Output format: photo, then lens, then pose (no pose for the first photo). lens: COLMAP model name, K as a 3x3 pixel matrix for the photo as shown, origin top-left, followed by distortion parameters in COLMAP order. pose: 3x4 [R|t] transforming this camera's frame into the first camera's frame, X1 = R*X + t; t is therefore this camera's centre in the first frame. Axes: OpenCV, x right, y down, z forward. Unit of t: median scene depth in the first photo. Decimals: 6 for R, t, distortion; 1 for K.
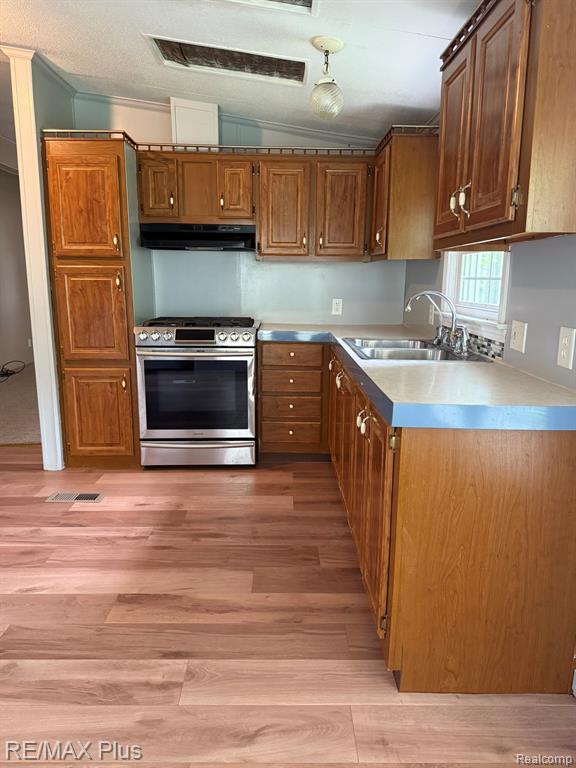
lens RADIAL K [[538.3, 0, 292.3], [0, 538.3, 377.5], [0, 0, 1]] dist [0.055989, -0.081886]
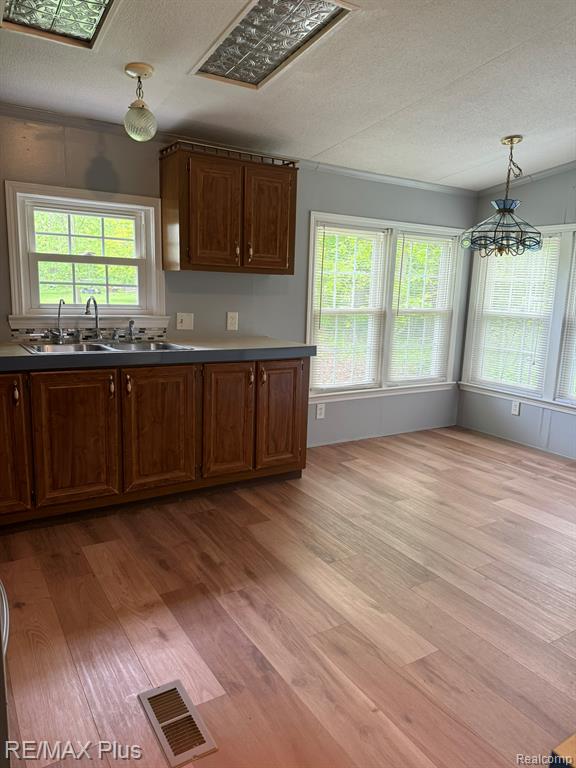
lens RADIAL K [[538.3, 0, 286.6], [0, 538.3, 387.4], [0, 0, 1]] dist [0.055989, -0.081886]
pose [[-0.518965, -0.188318, 0.833794, -0.980913], [0.118655, 0.950117, 0.288443, -0.263480], [-0.846520, 0.248625, -0.470732, 1.273709]]
